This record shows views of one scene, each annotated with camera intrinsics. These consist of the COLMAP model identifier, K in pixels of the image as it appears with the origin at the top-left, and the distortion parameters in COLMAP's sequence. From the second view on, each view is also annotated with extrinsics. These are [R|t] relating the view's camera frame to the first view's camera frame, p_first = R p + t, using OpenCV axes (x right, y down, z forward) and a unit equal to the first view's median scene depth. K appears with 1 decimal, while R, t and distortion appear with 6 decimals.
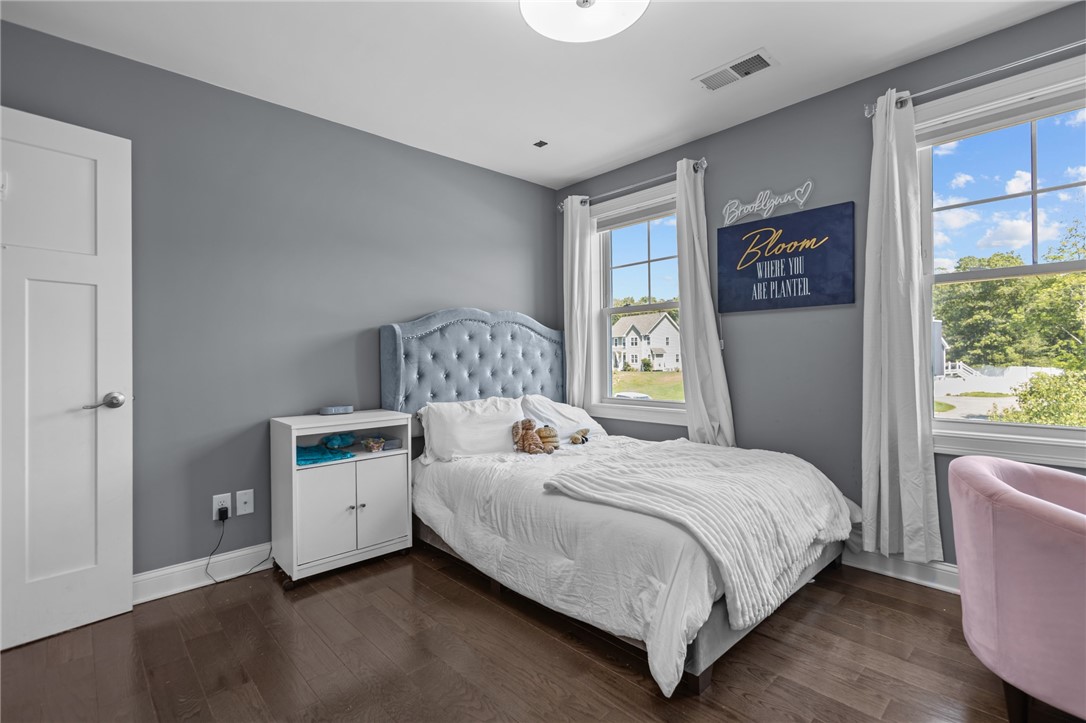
lens RADIAL K [[508.1, 0, 542.7], [0, 508.1, 356.1], [0, 0, 1]] dist [0.009284, -0.004067]
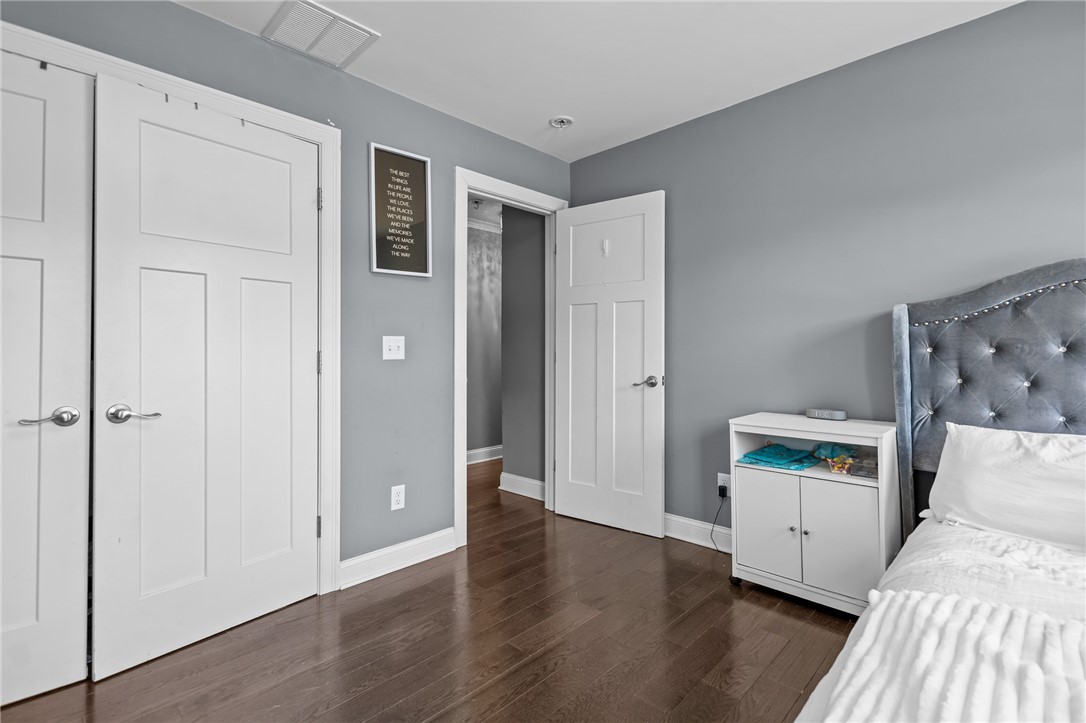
lens RADIAL K [[508.1, 0, 543.1], [0, 508.1, 343.6], [0, 0, 1]] dist [0.009284, -0.004067]
pose [[0.041498, -0.007629, -0.999109, 0.447497], [0.004784, 0.999961, -0.007437, -0.006103], [0.999127, -0.004471, 0.041533, 0.537910]]
